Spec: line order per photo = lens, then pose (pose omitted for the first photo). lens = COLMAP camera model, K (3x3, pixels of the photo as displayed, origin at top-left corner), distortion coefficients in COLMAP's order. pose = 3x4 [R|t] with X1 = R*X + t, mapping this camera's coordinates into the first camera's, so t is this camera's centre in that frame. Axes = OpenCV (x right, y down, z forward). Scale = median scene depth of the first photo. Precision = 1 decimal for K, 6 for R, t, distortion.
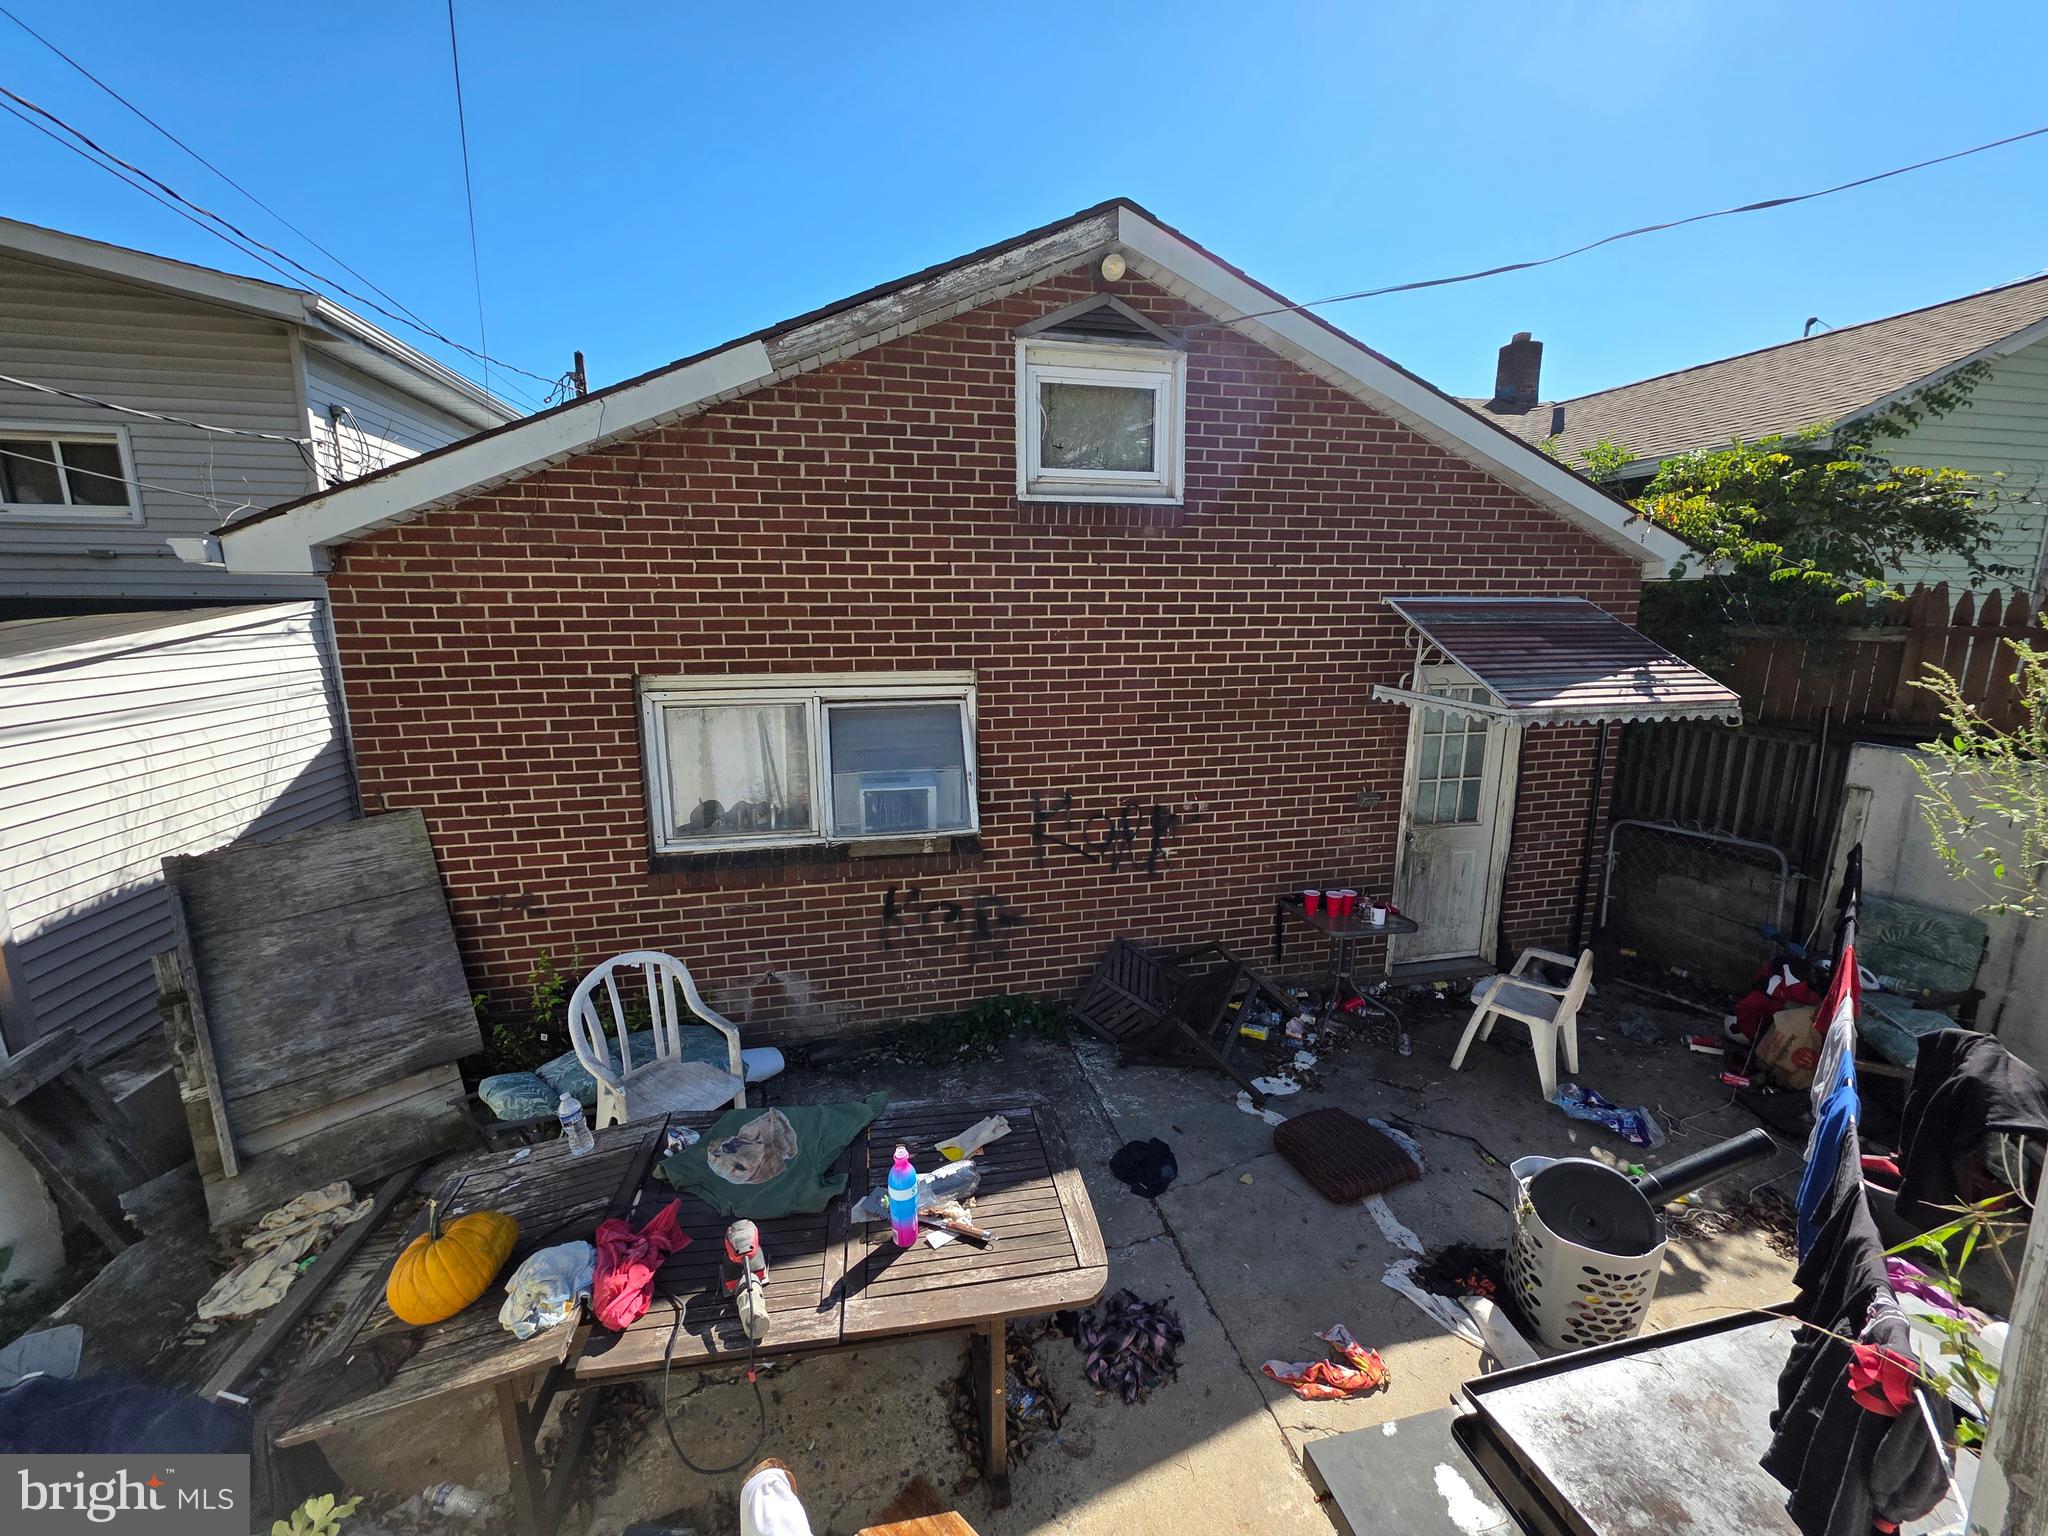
lens RADIAL K [[822.1, 0, 1045.1], [0, 822.1, 764.2], [0, 0, 1]] dist [-0.001822, 0.001237]
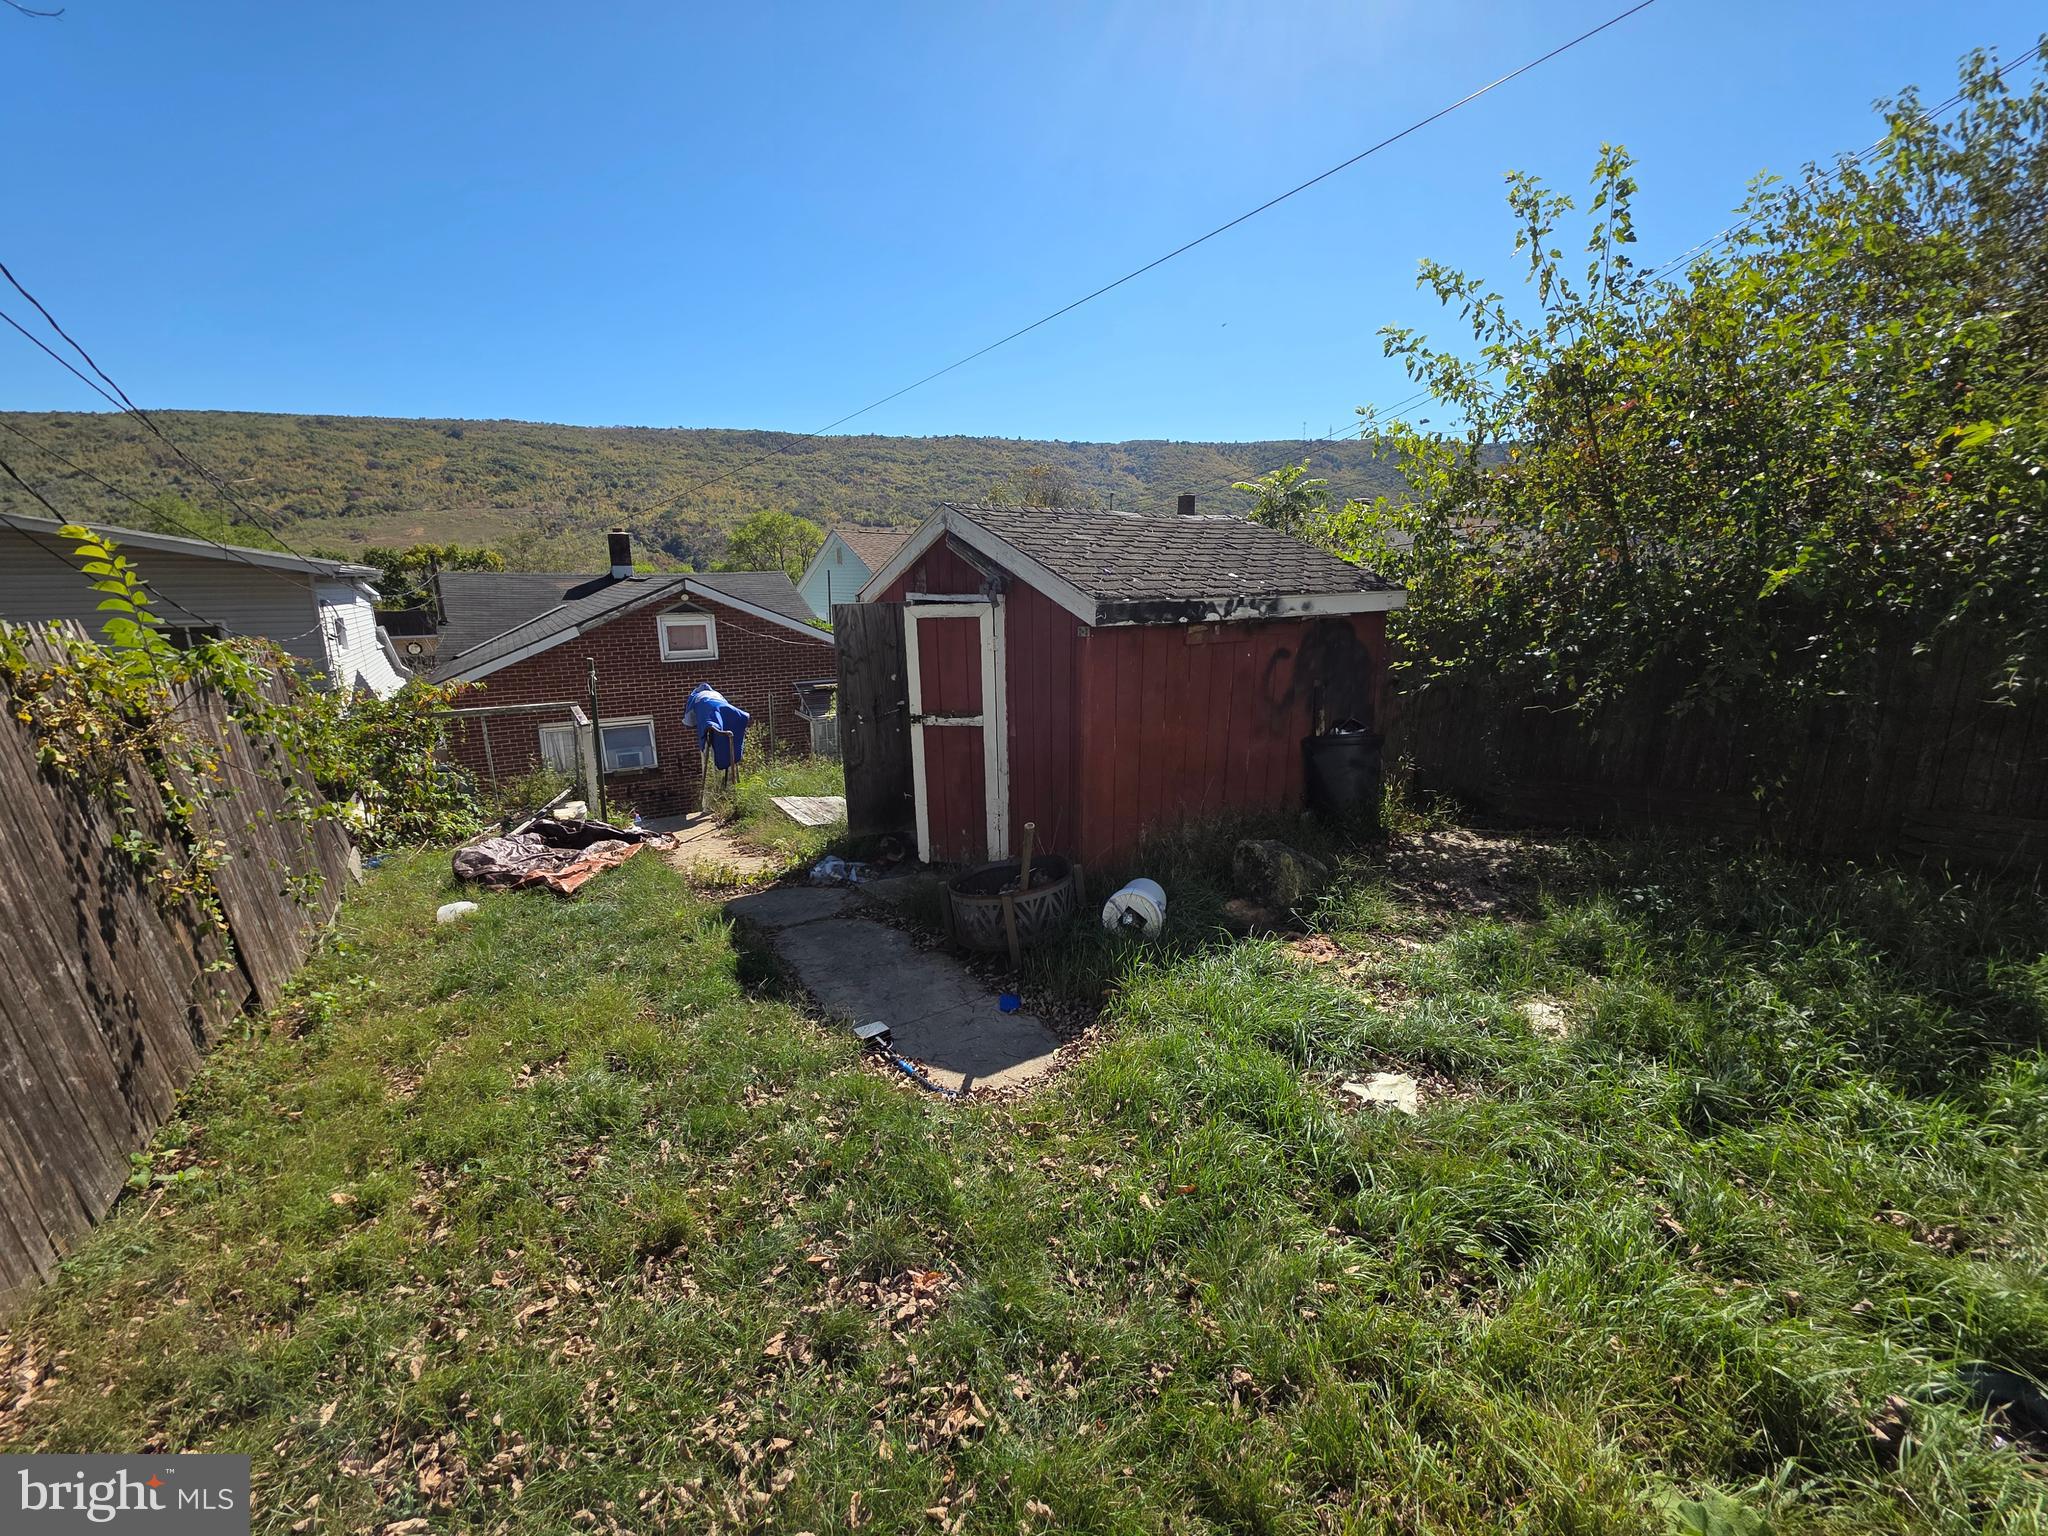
lens RADIAL K [[822.1, 0, 1016.9], [0, 822.1, 765.7], [0, 0, 1]] dist [-0.001822, 0.001237]
pose [[0.957910, -0.076569, 0.276669, 0.373625], [0.069611, 0.996964, 0.034899, 0.069846], [-0.278501, -0.014171, 0.960331, -2.467904]]
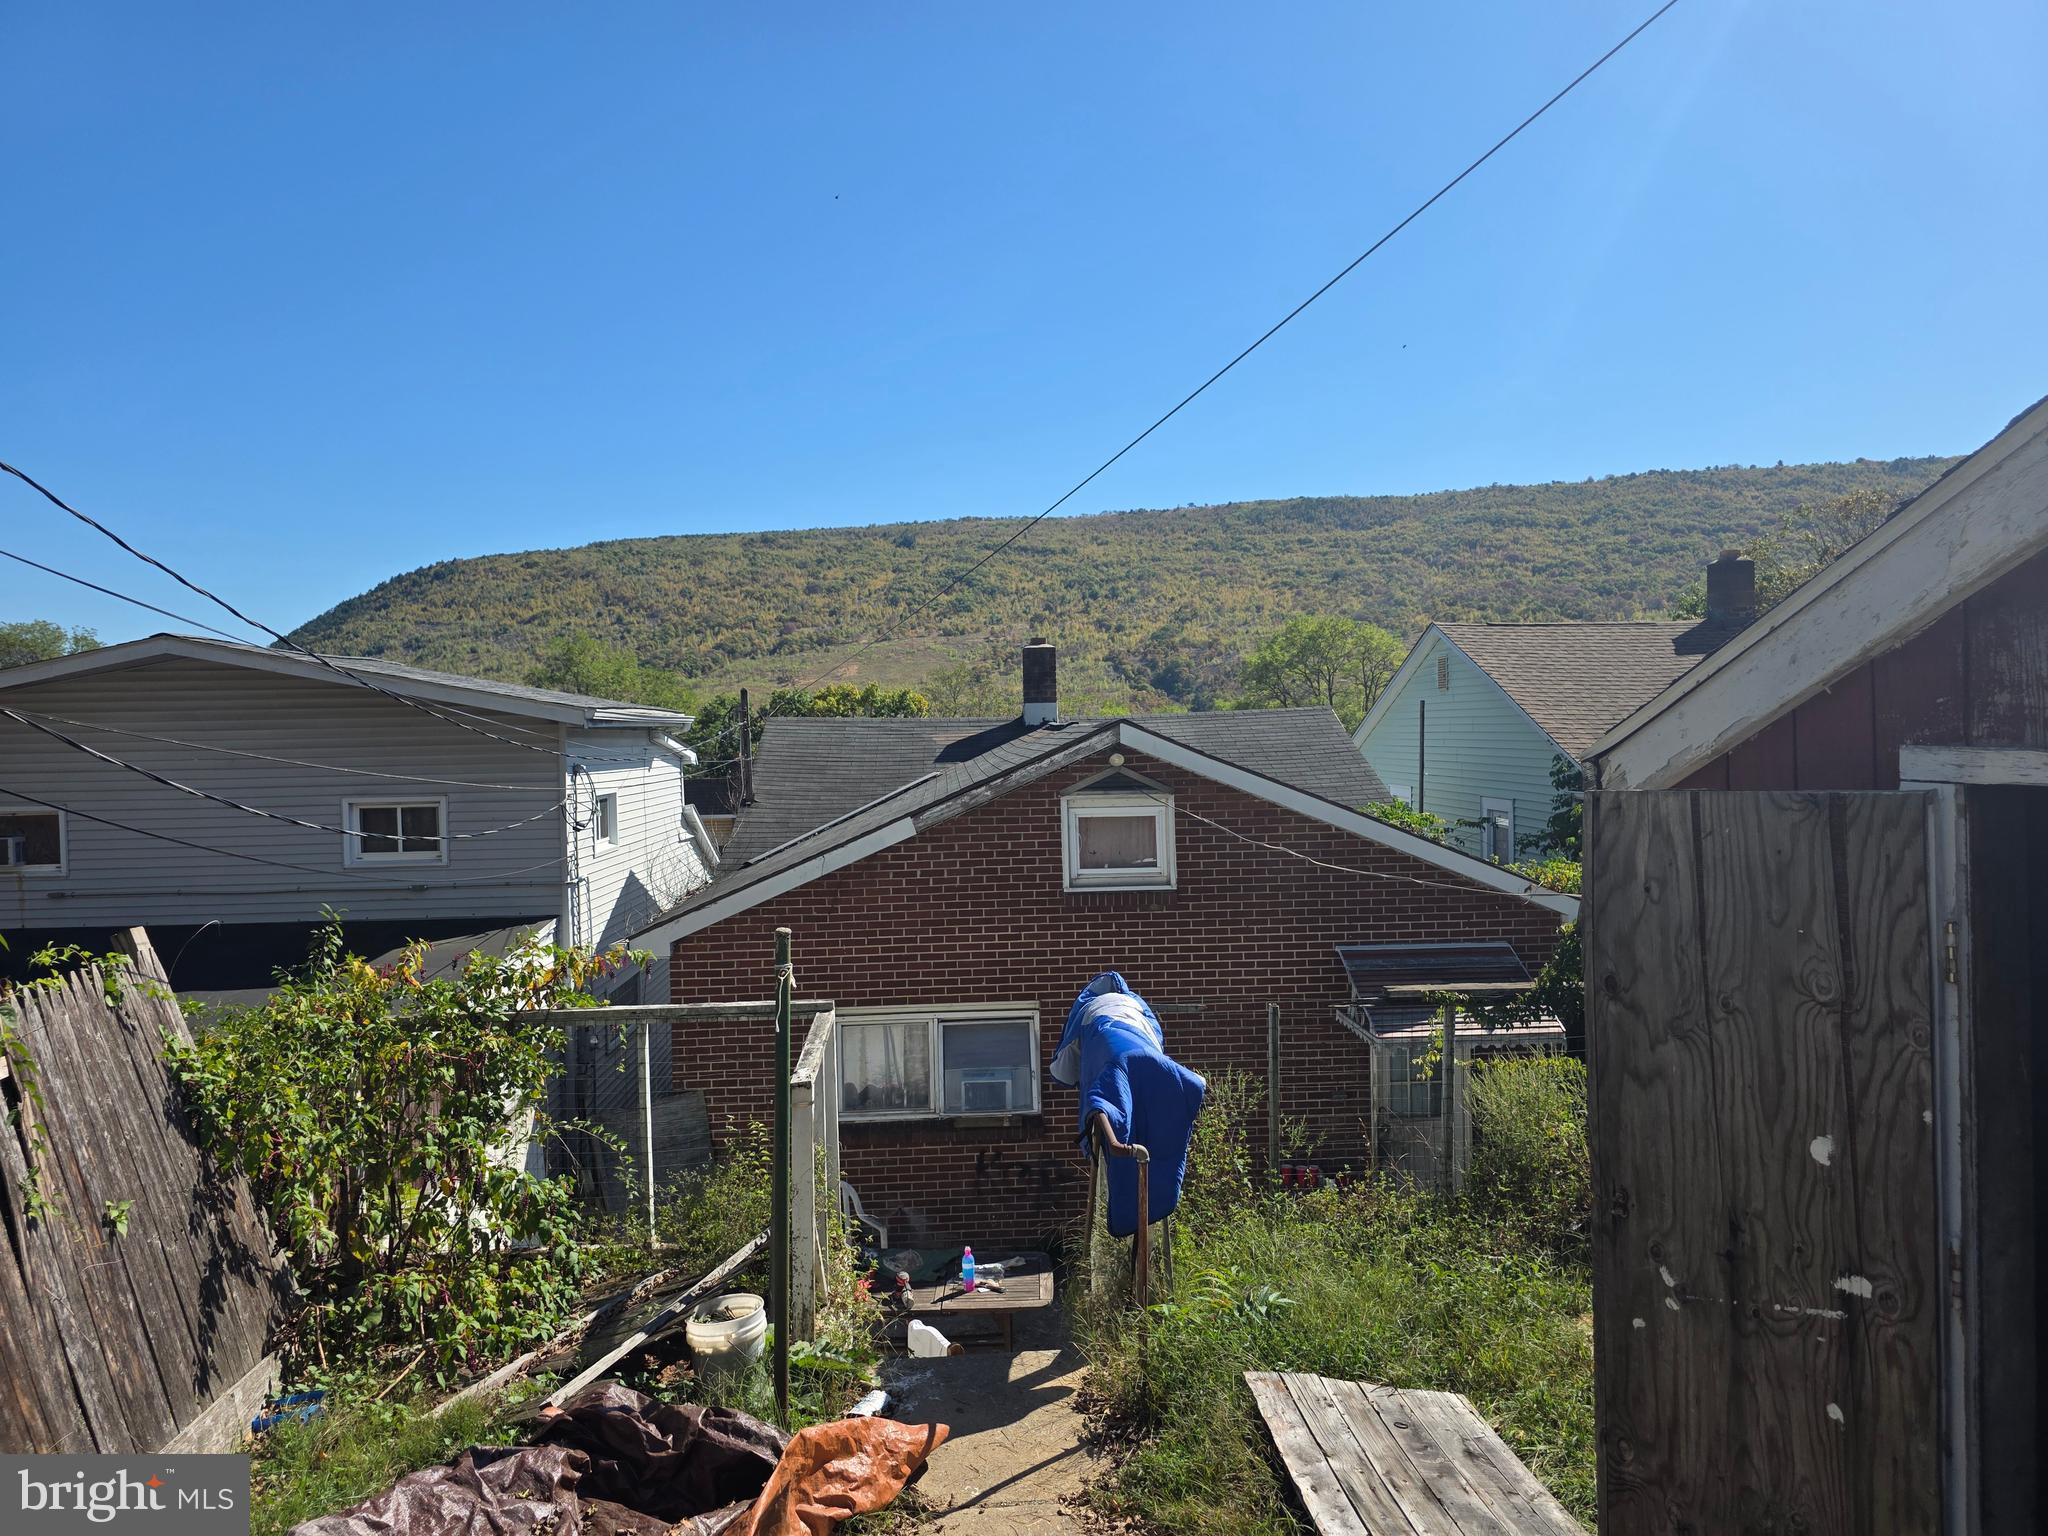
lens RADIAL K [[1375.4, 0, 1027.5], [0, 1375.4, 781.2], [0, 0, 1]] dist [0.081001, -0.005702]
pose [[0.980487, -0.020854, -0.195473, 0.403953], [-0.011153, 0.986855, -0.161225, -0.106088], [0.196266, 0.160259, 0.967366, -1.532675]]
